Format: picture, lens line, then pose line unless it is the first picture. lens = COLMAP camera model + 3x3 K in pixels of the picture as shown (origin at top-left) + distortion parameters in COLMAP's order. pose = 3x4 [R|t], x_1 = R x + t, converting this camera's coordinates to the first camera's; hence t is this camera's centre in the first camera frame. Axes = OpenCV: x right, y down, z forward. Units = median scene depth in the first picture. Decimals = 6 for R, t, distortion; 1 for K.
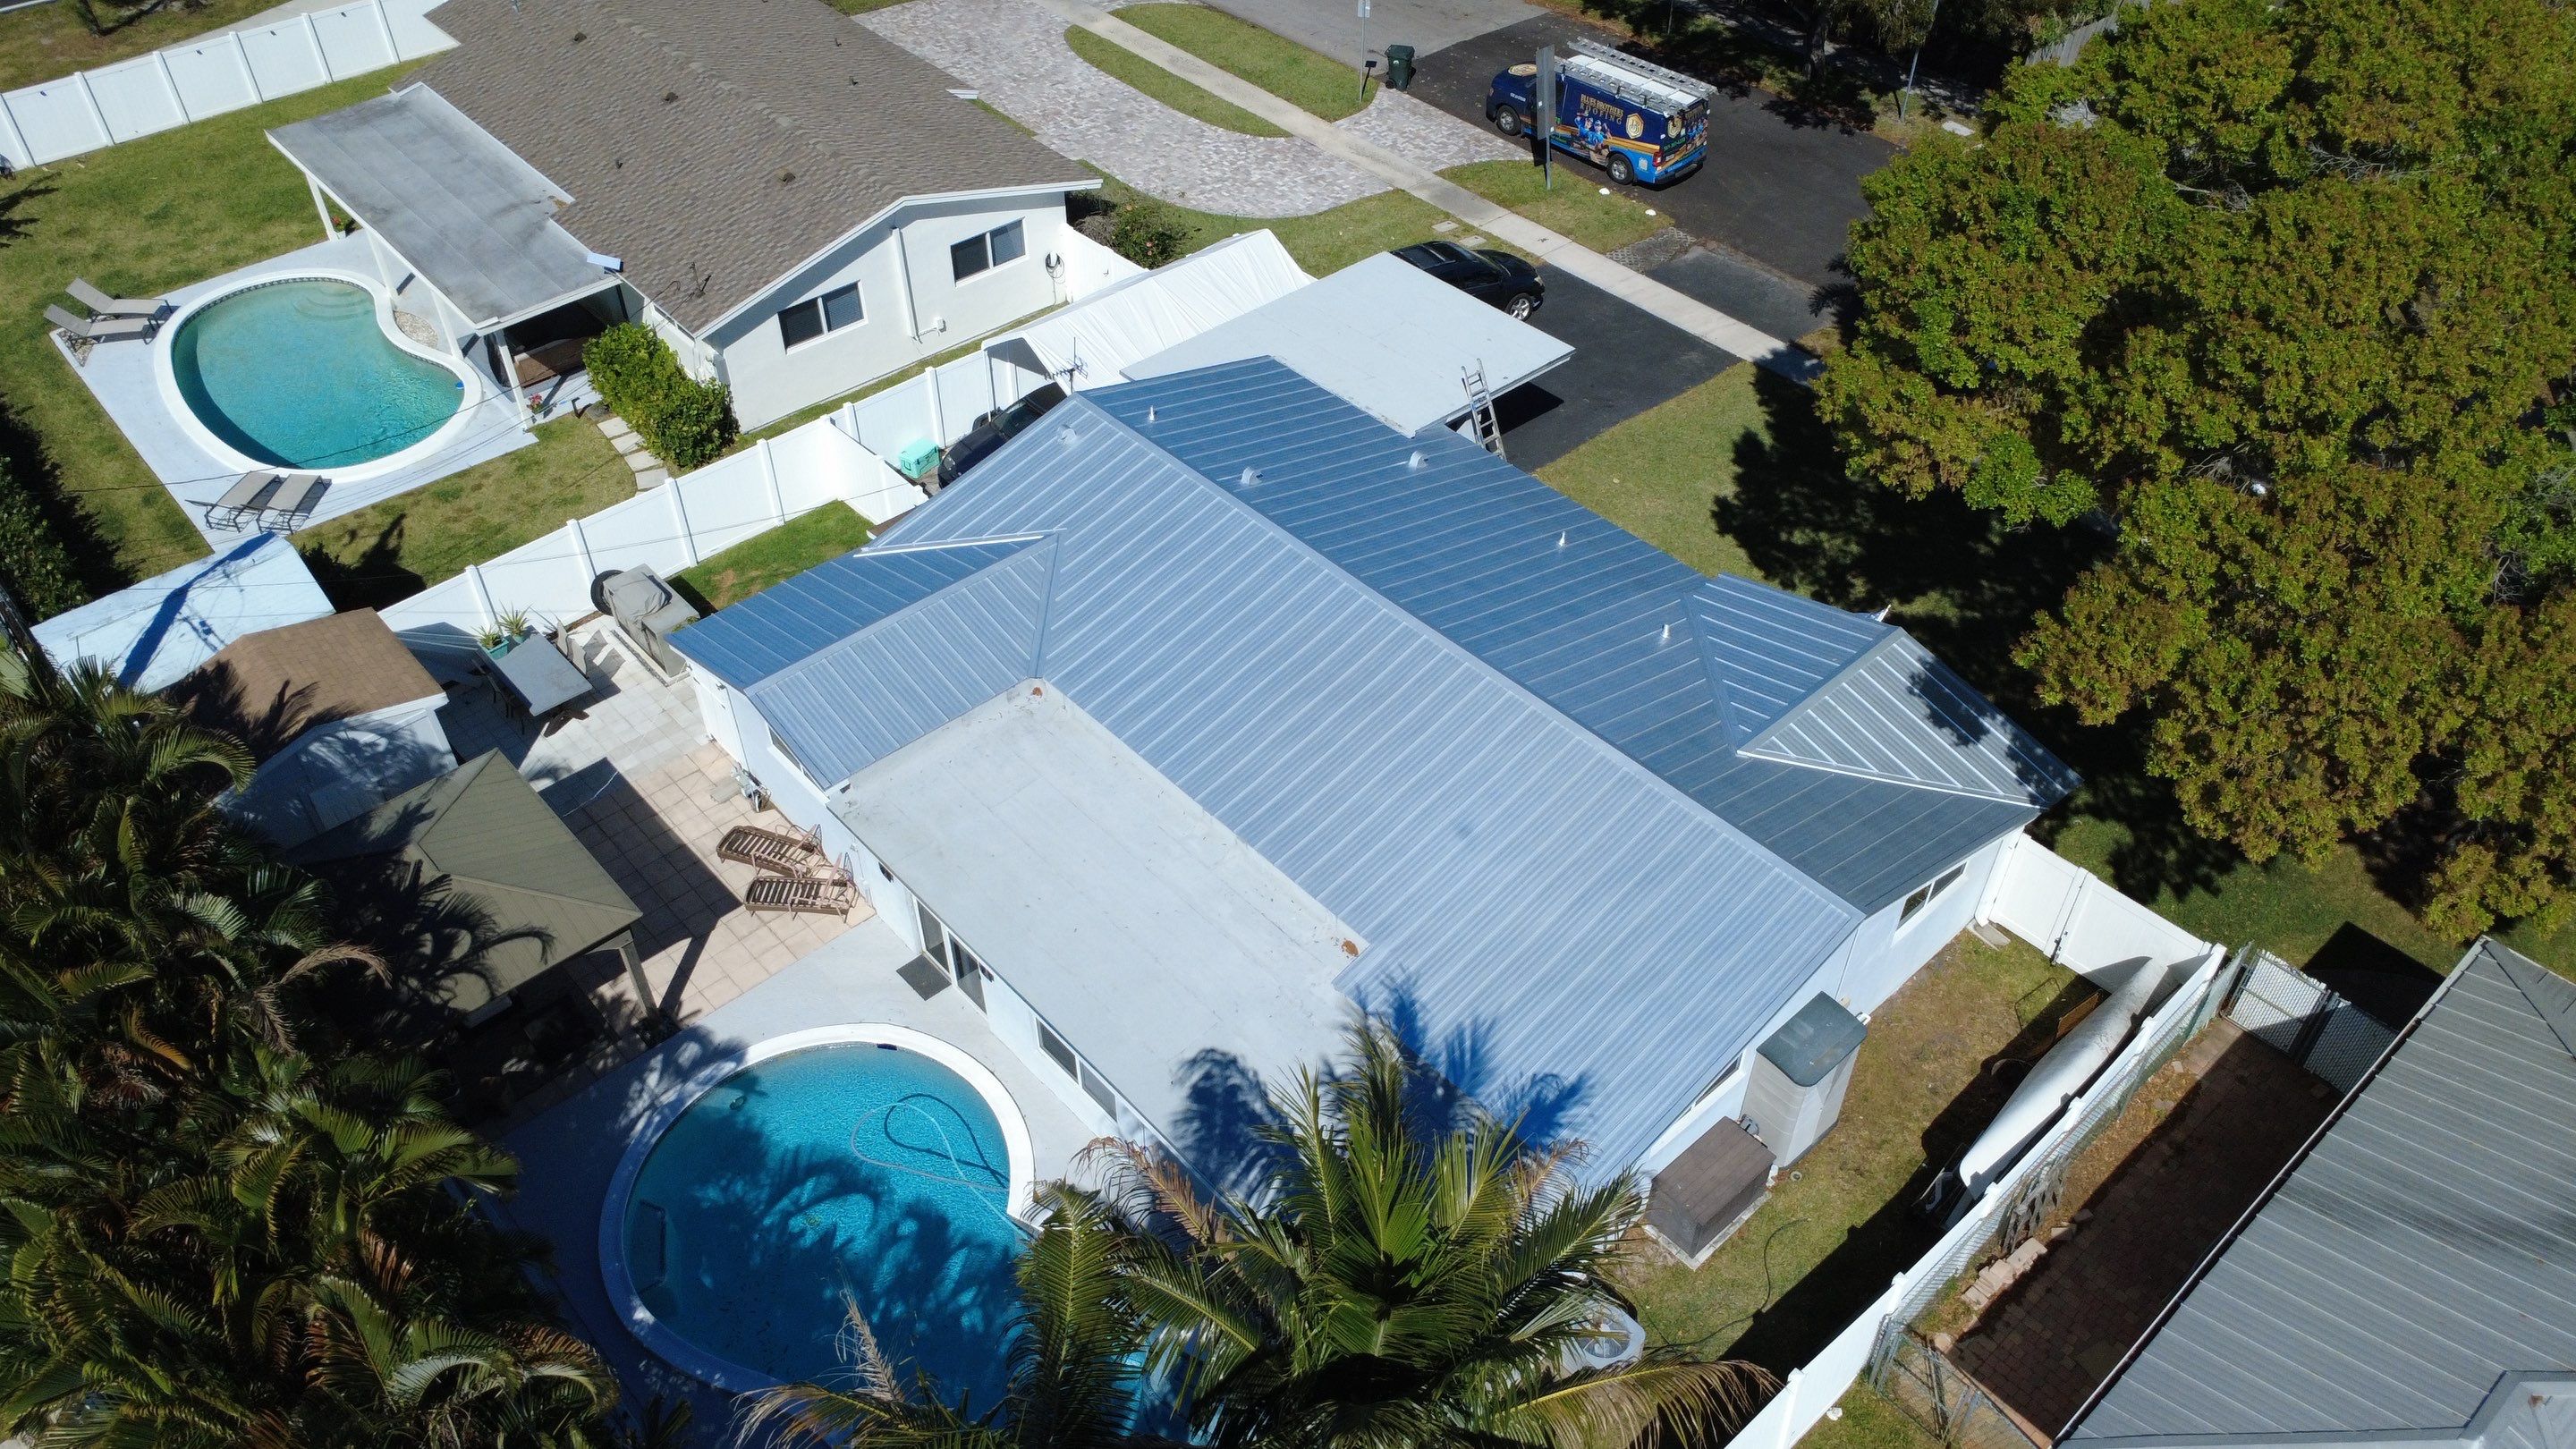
lens RADIAL K [[1857.2, 0, 1284.2], [0, 1857.2, 742.4], [0, 0, 1]] dist [0.006845, 0.004714]
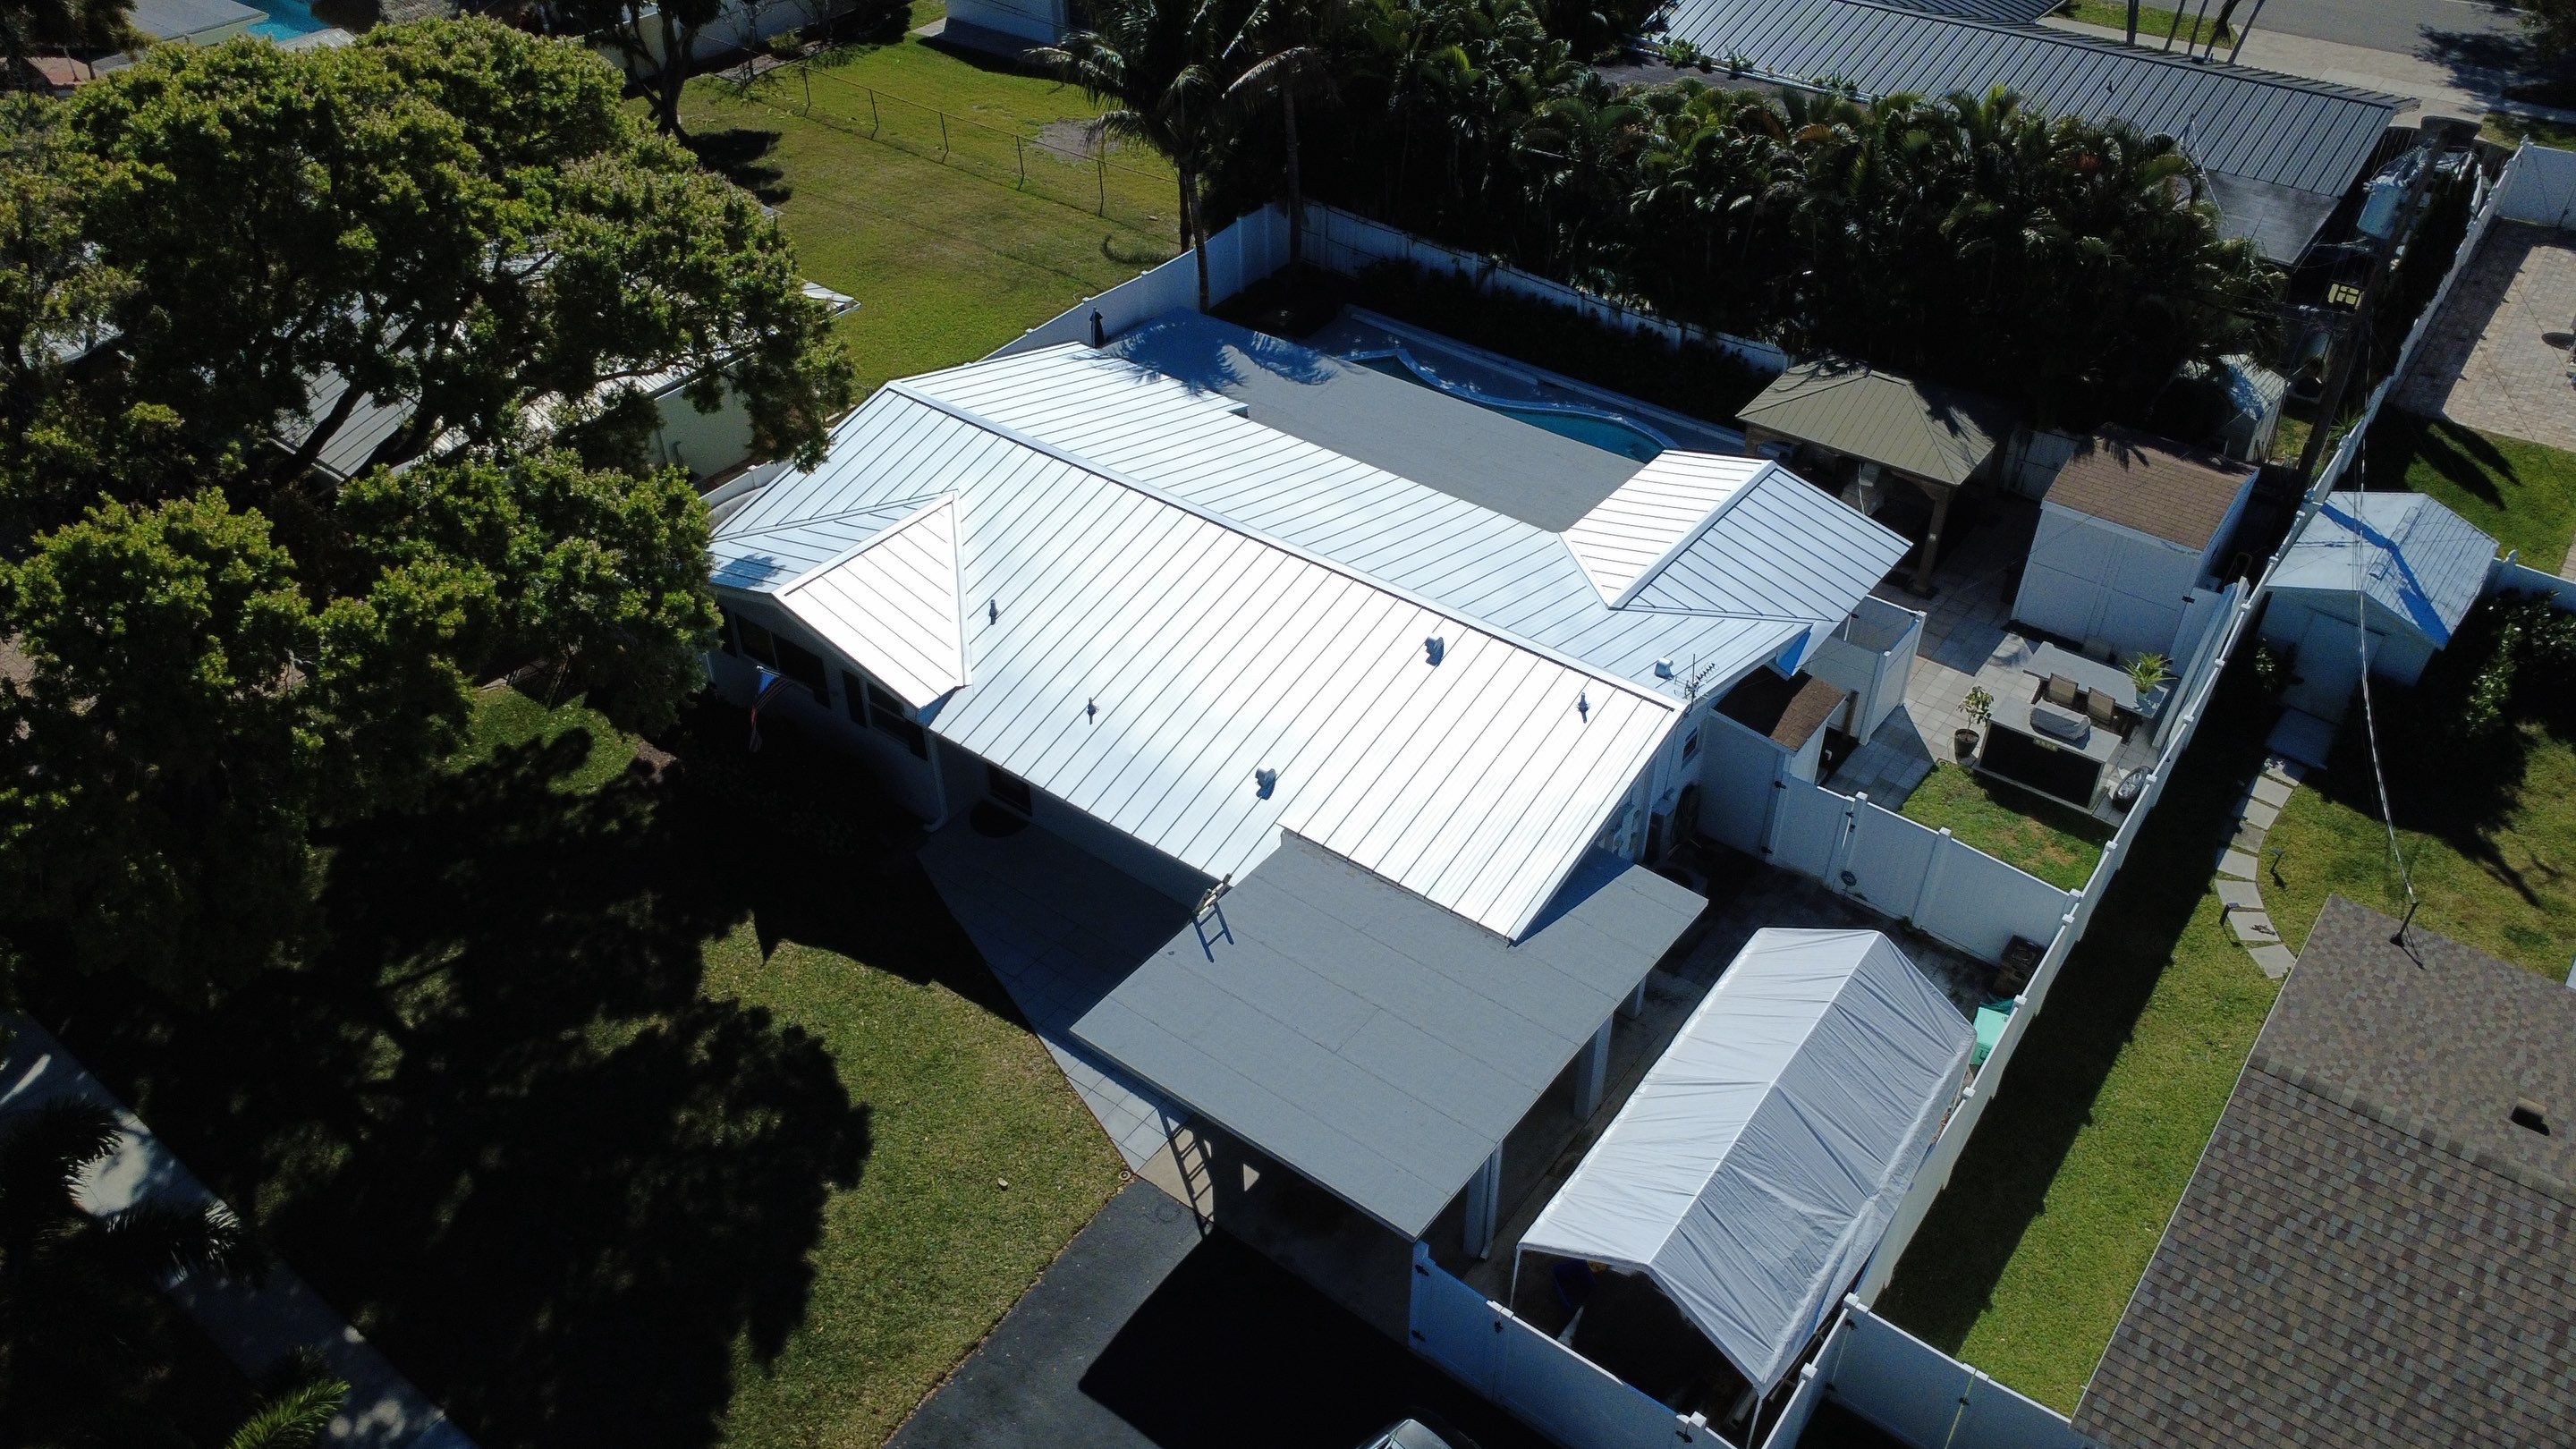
lens RADIAL K [[1857.2, 0, 1314.0], [0, 1857.2, 715.9], [0, 0, 1]] dist [0.006845, 0.004714]
pose [[-0.980713, 0.120626, -0.153791, 0.156207], [-0.134276, 0.155960, 0.978594, -0.865432], [0.142029, 0.980370, -0.136754, 0.972931]]
